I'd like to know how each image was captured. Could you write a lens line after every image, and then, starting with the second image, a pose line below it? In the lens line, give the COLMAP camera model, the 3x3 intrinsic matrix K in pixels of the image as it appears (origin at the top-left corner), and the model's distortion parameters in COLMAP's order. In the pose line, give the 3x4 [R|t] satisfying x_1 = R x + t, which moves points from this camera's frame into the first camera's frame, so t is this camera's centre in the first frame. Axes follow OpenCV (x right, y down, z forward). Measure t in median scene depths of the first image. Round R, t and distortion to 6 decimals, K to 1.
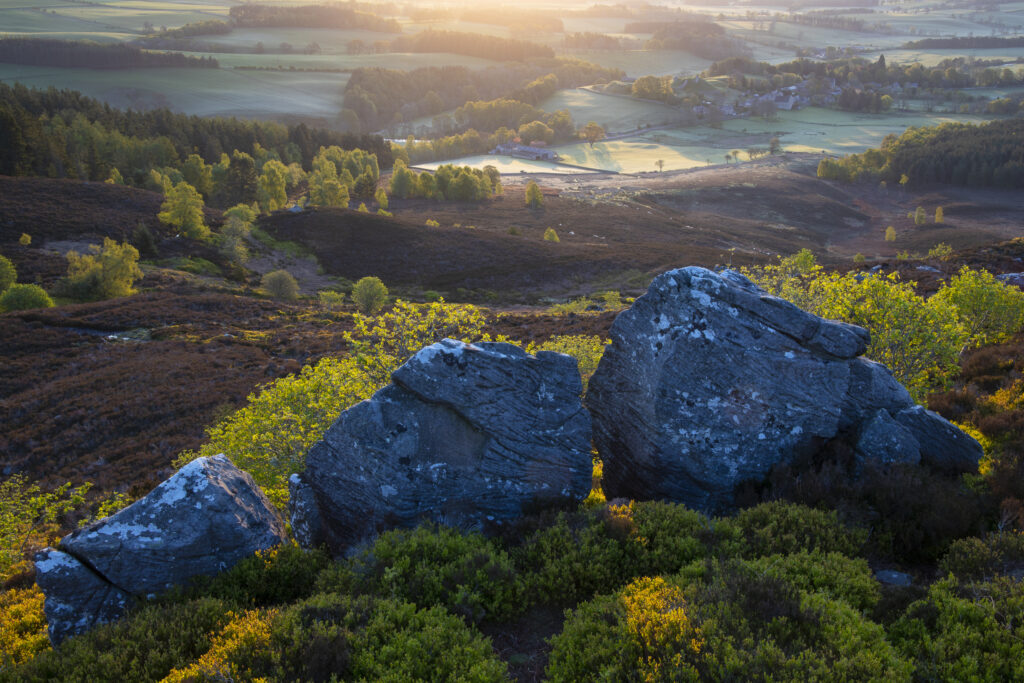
lens RADIAL K [[1154.5, 0, 512.0], [0, 1154.5, 341.5], [0, 0, 1]] dist [0.005830, 0.005700]
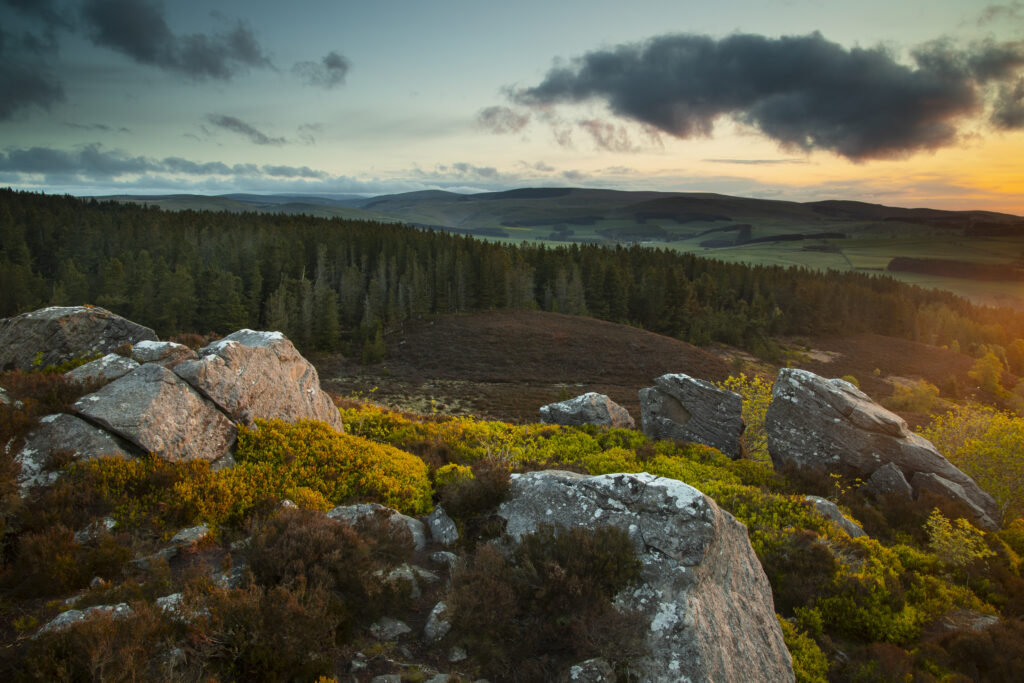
lens RADIAL K [[694.8, 0, 512.0], [0, 694.8, 341.5], [0, 0, 1]] dist [-0.084273, 0.054915]
pose [[0.558887, 0.143250, -0.816777, 0.913579], [-0.247399, 0.968914, 0.000647, 0.019115], [0.791479, 0.201708, 0.576953, -0.214290]]
